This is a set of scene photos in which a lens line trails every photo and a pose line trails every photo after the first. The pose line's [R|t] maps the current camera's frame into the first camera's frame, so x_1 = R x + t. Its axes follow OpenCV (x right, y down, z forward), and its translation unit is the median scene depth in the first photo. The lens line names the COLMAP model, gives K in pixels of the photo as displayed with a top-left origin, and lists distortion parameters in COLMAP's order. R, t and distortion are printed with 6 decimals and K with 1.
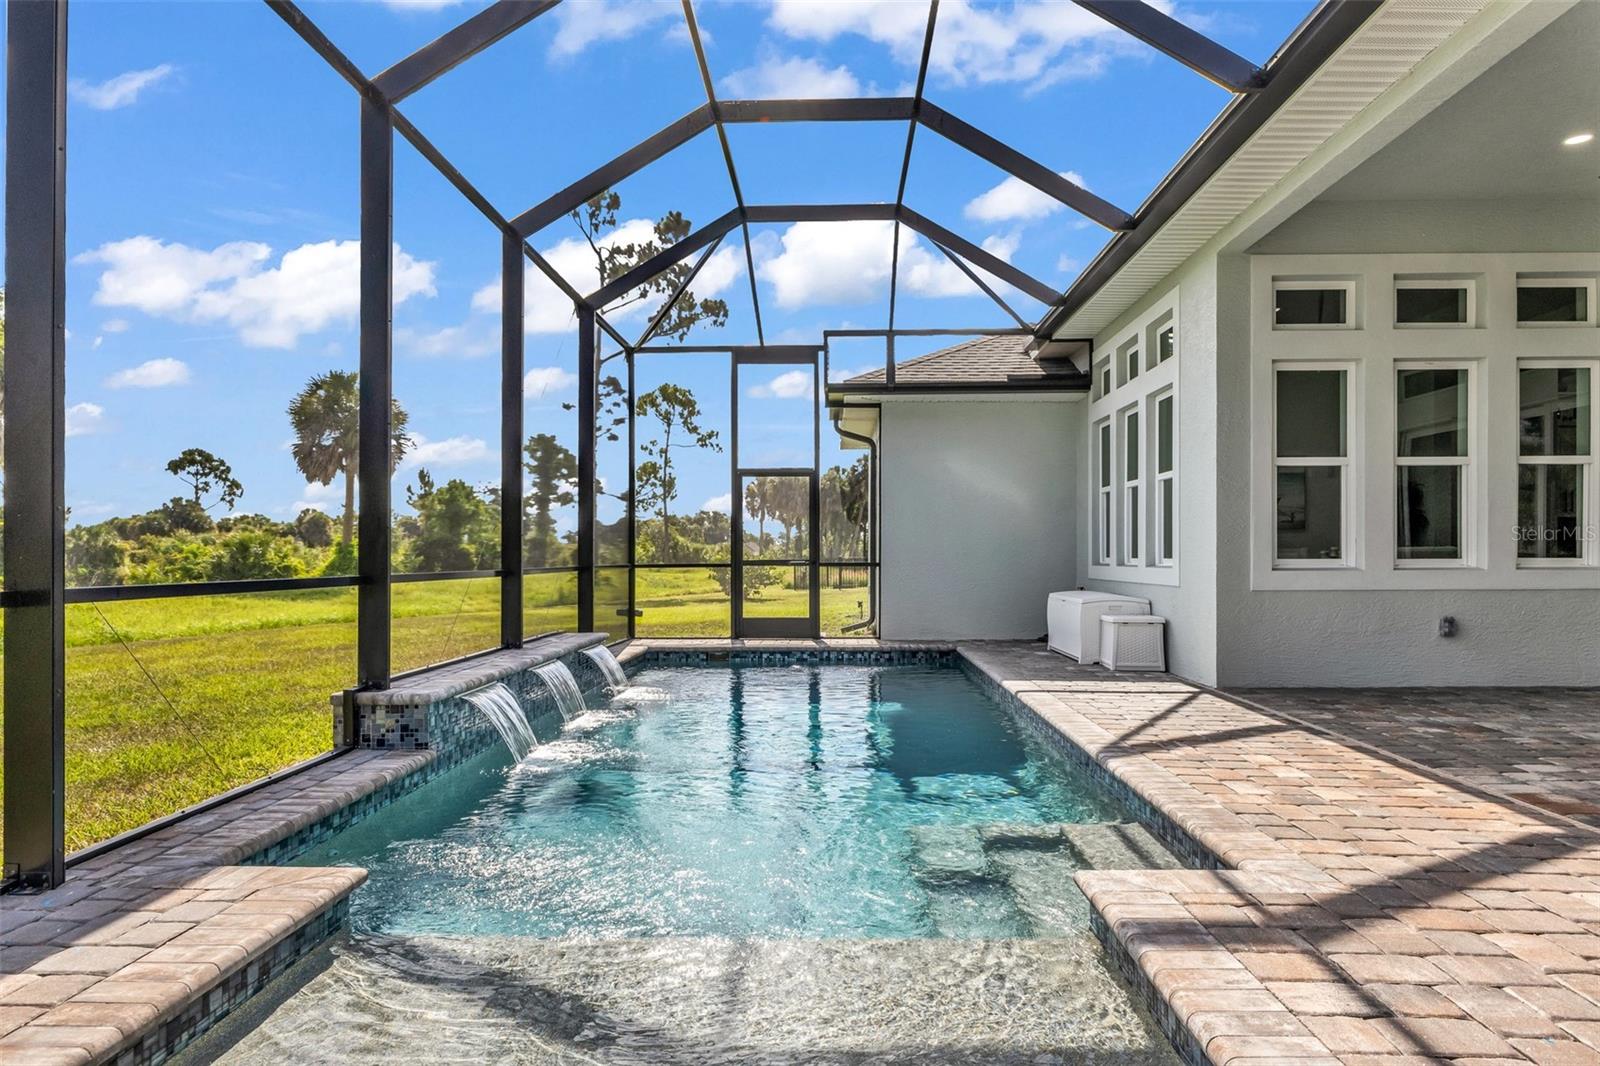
lens RADIAL K [[934.2, 0, 815.0], [0, 934.2, 553.0], [0, 0, 1]] dist [0.008705, -0.008517]
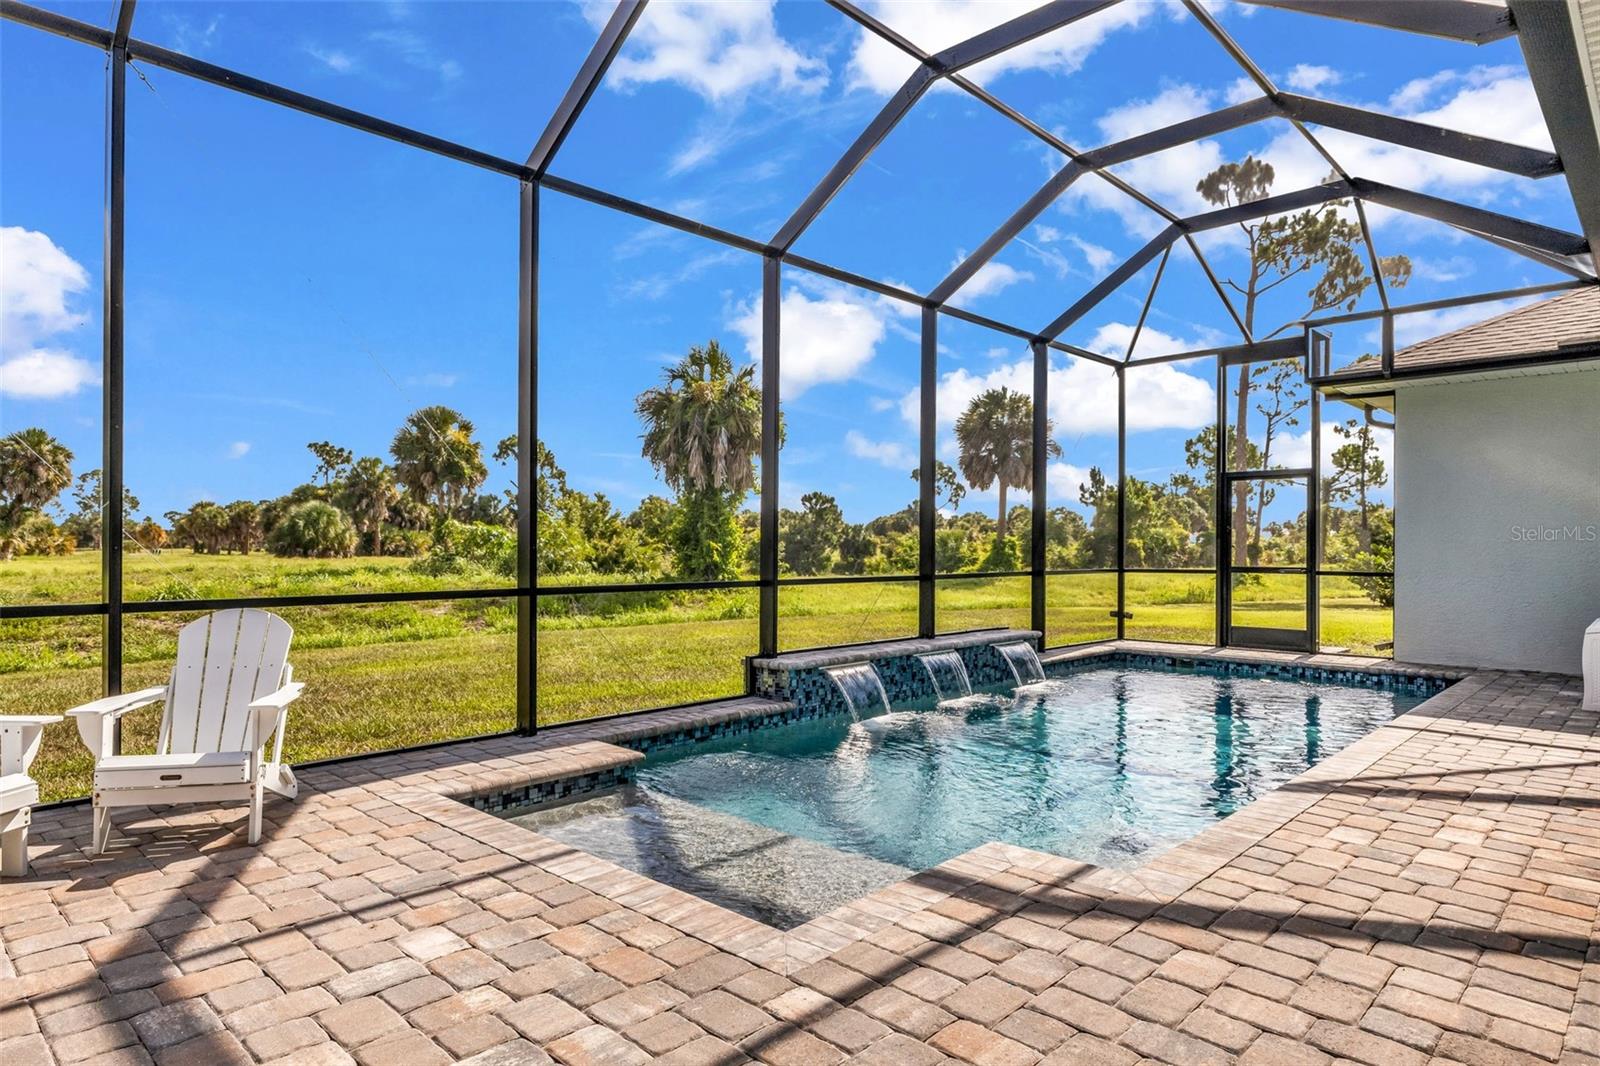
lens RADIAL K [[934.2, 0, 796.7], [0, 934.2, 545.2], [0, 0, 1]] dist [0.008705, -0.008517]
pose [[0.738884, 0.002882, -0.673826, 0.245458], [-0.003070, 0.999995, 0.000911, -0.014560], [0.673825, 0.001395, 0.738889, -0.026064]]
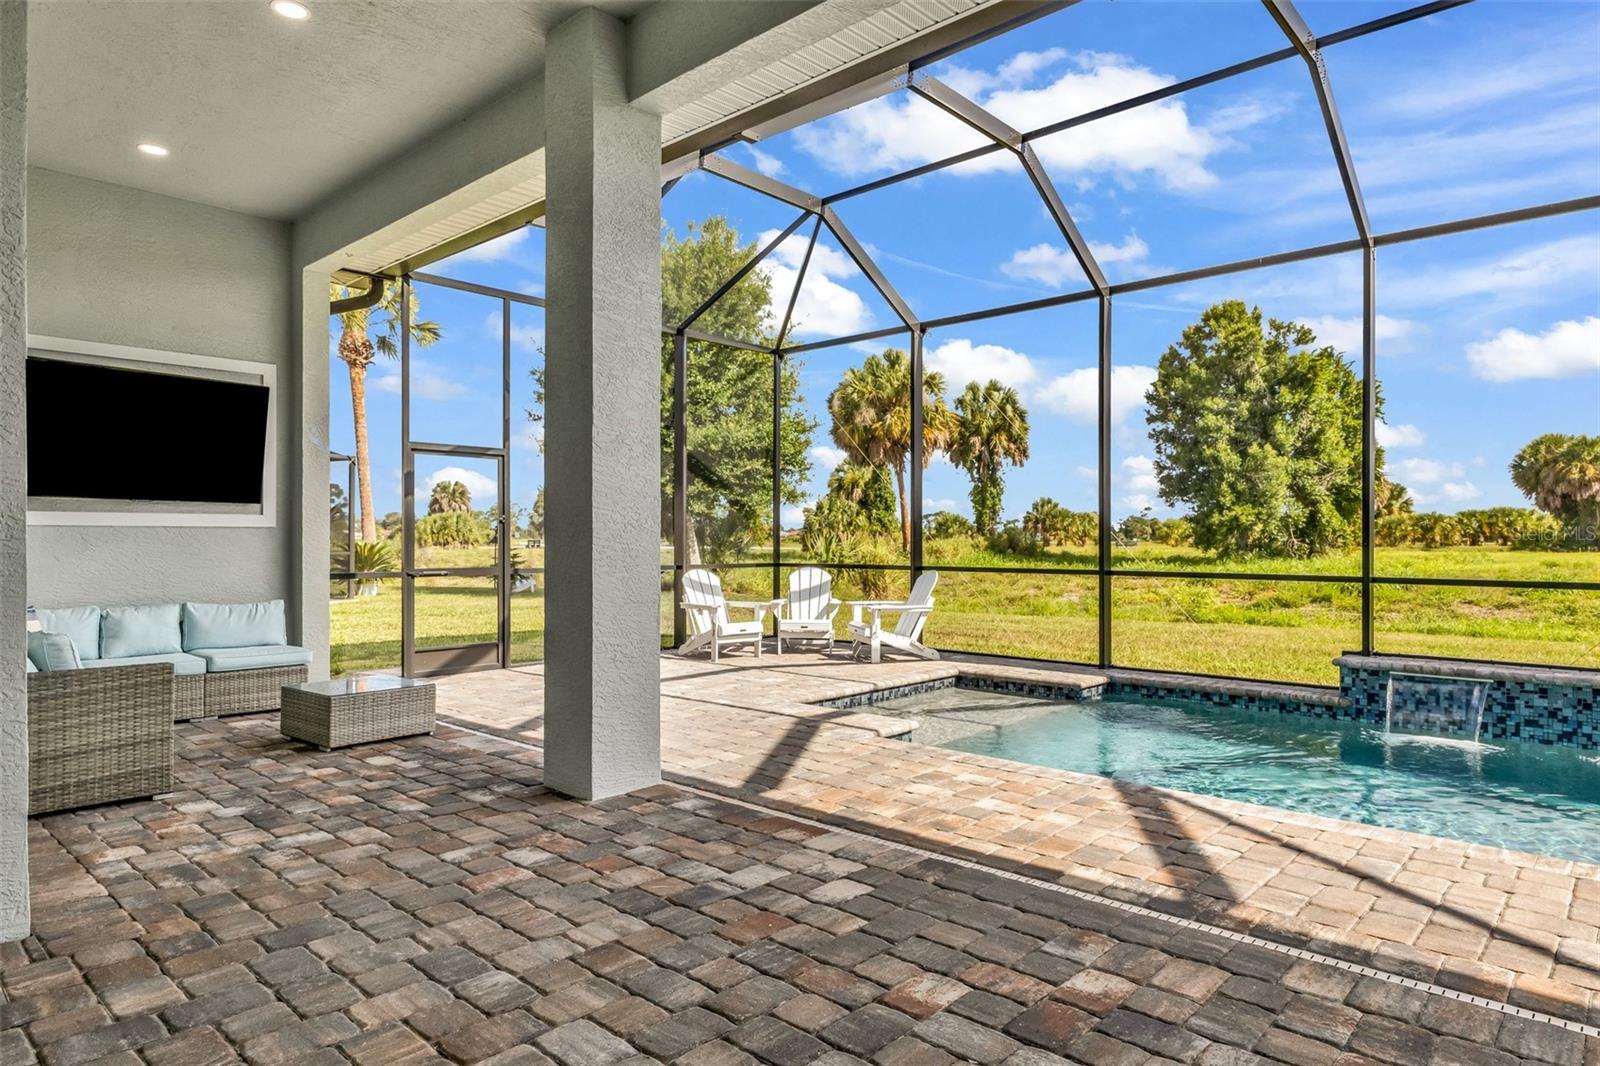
lens RADIAL K [[934.2, 0, 798.0], [0, 934.2, 535.3], [0, 0, 1]] dist [0.008705, -0.008517]
pose [[-0.654336, 0.000698, -0.756204, 0.533316], [0.001512, 0.999999, -0.000385, -0.018460], [0.756203, -0.001395, -0.654336, 0.567764]]
